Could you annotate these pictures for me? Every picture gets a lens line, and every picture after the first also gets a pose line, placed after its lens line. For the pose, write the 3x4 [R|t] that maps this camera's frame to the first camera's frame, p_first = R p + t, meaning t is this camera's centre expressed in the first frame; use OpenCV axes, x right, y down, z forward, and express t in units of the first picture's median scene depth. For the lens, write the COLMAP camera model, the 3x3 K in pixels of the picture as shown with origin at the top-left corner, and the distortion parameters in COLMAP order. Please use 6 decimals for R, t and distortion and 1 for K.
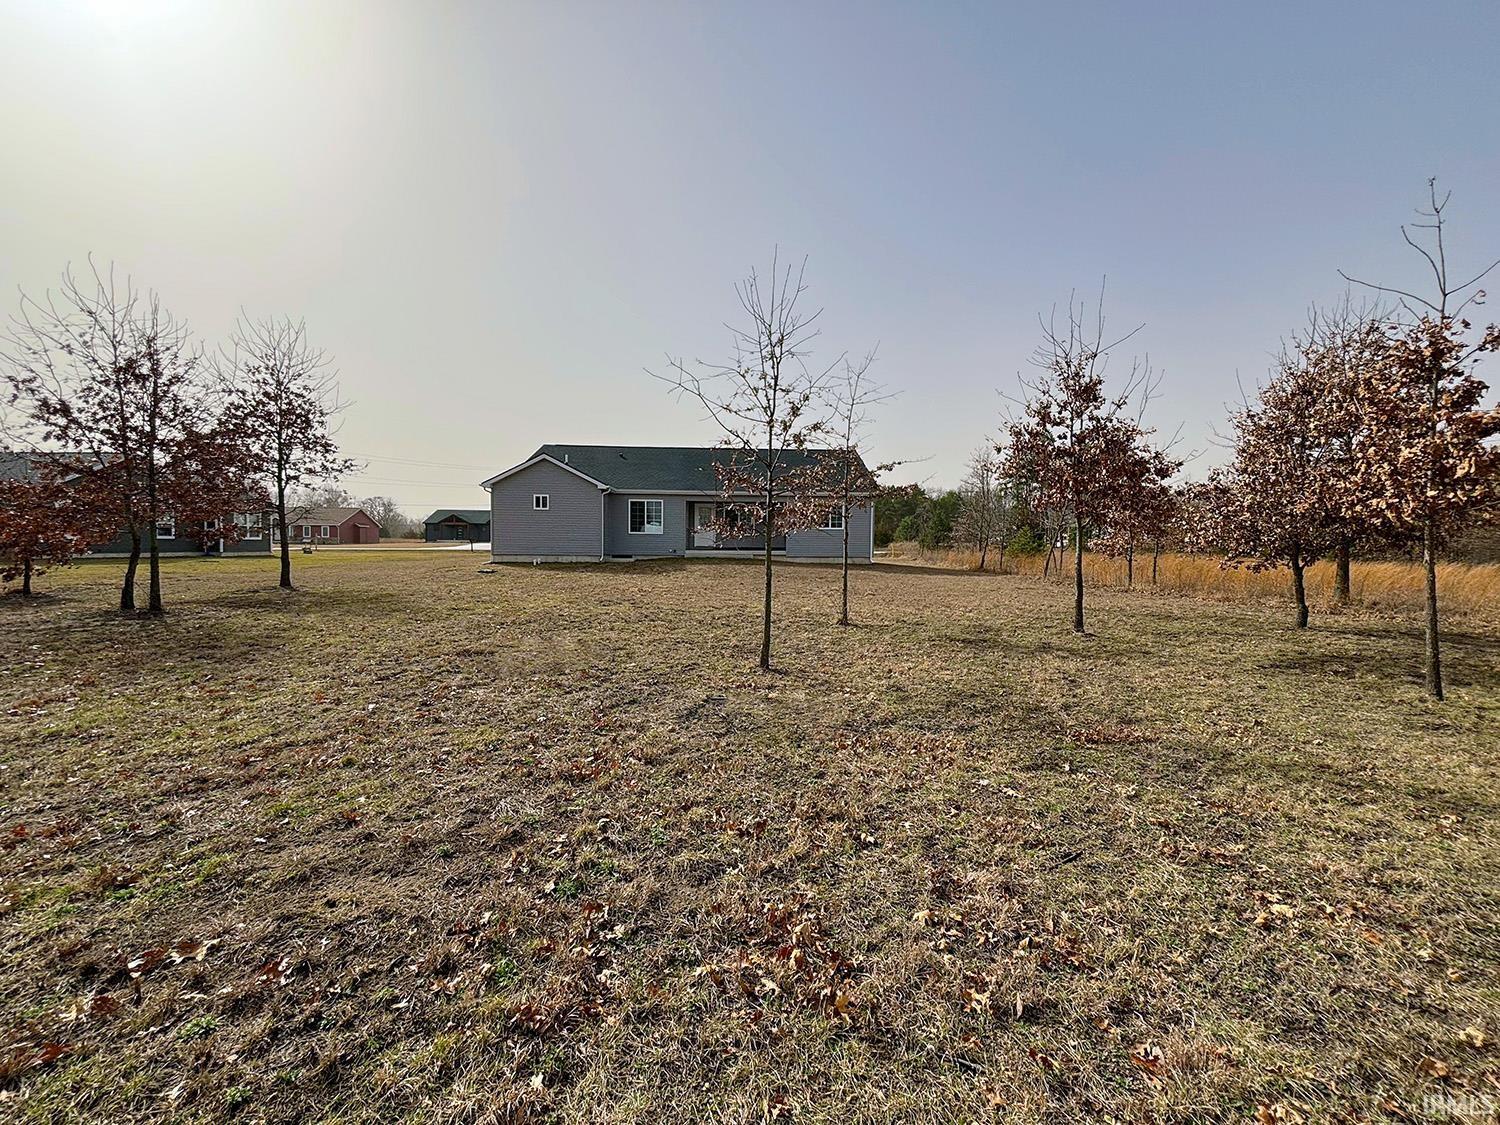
lens RADIAL K [[604.8, 0, 755.0], [0, 604.8, 561.2], [0, 0, 1]] dist [0.000477, 0.000080]
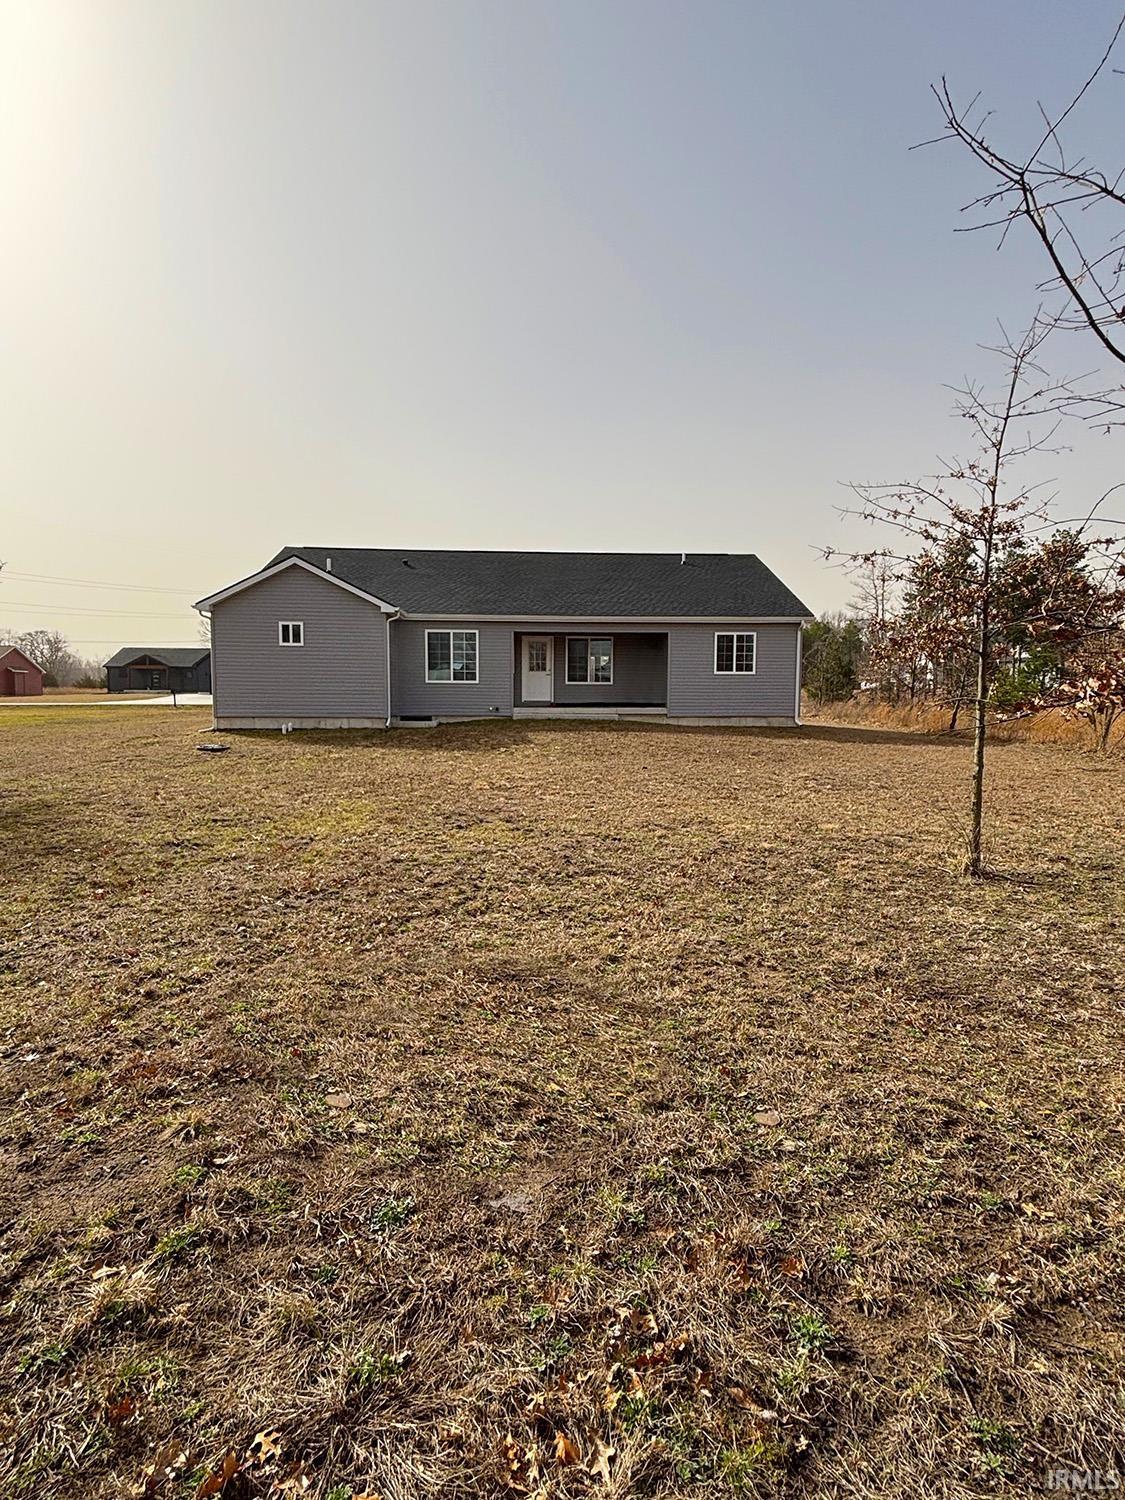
lens RADIAL K [[791.2, 0, 558.3], [0, 791.2, 746.7], [0, 0, 1]] dist [-0.000442, -0.000083]
pose [[0.999824, -0.005665, 0.017907, -0.083406], [0.004937, 0.999170, 0.040441, -0.010933], [-0.018121, -0.040345, 0.999021, 0.152448]]
